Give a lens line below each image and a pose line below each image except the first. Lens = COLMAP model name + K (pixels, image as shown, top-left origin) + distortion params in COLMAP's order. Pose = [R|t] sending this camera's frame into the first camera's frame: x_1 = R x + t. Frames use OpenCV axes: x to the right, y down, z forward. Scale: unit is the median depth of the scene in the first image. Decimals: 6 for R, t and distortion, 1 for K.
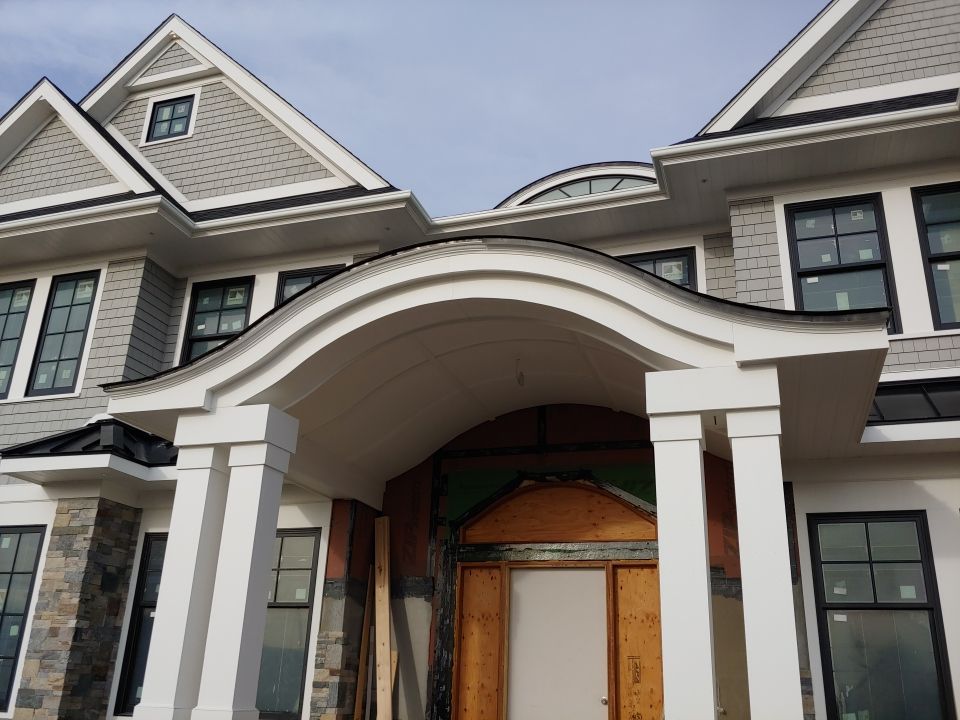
lens RADIAL K [[845.2, 0, 485.0], [0, 845.2, 367.7], [0, 0, 1]] dist [0.080976, -0.166310]
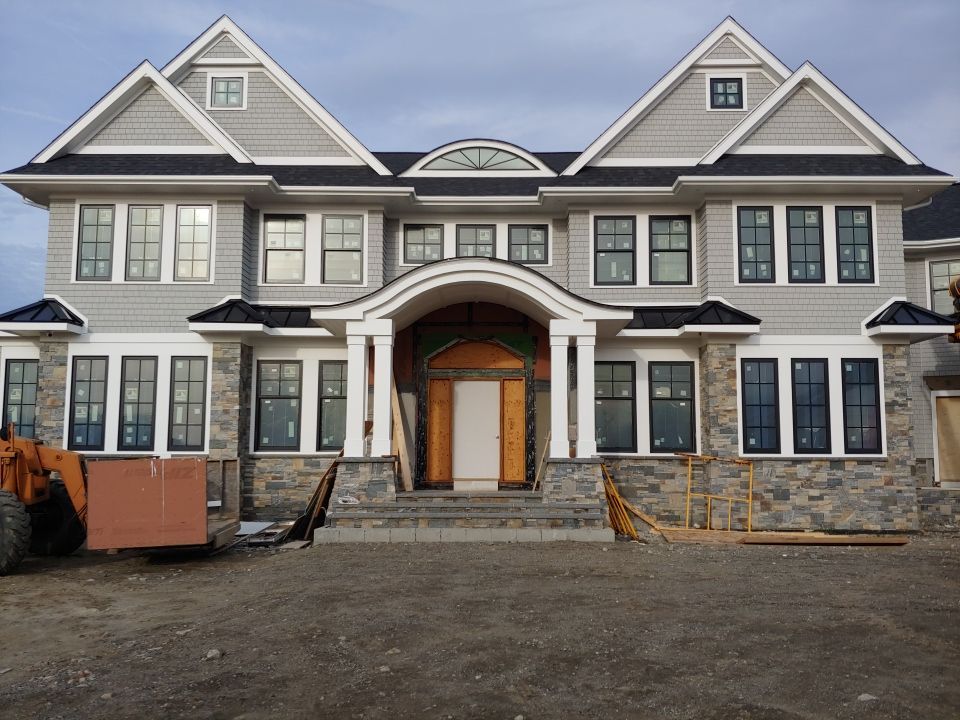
lens RADIAL K [[845.2, 0, 486.5], [0, 845.2, 376.3], [0, 0, 1]] dist [0.080976, -0.166310]
pose [[0.951273, 0.000057, 0.308349, -0.525532], [-0.085267, 0.961055, 0.262875, -0.321692], [-0.296326, -0.276358, 0.914231, -0.910451]]
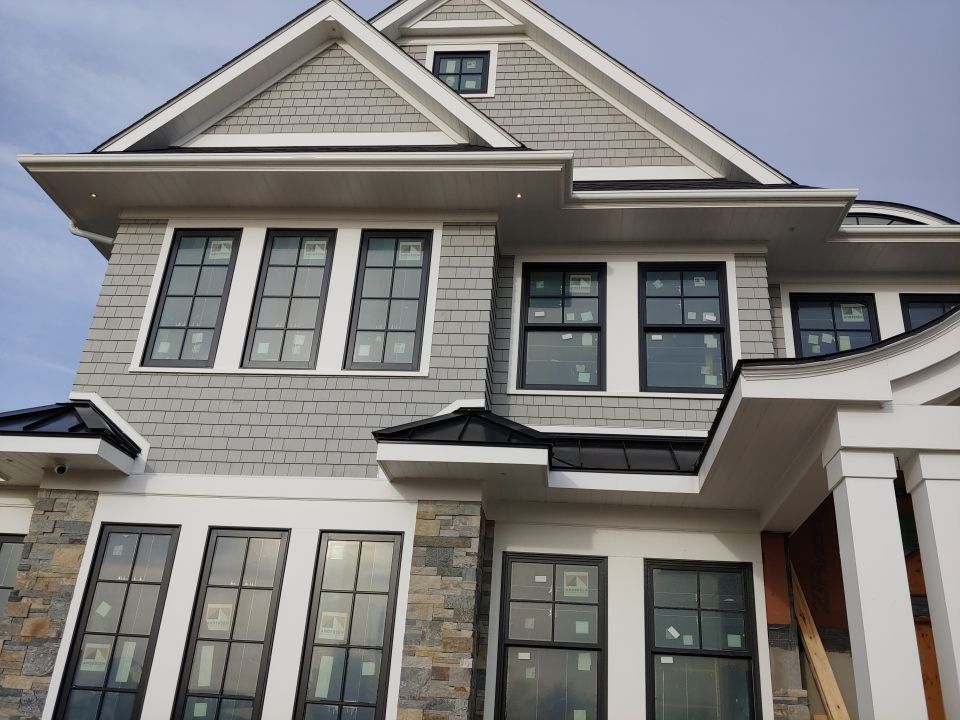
lens RADIAL K [[845.2, 0, 483.3], [0, 845.2, 370.5], [0, 0, 1]] dist [0.080976, -0.166310]
pose [[0.972588, 0.117819, 0.200477, -0.638489], [-0.106757, 0.992148, -0.065162, 0.081016], [-0.206580, 0.041973, 0.977529, 0.216245]]
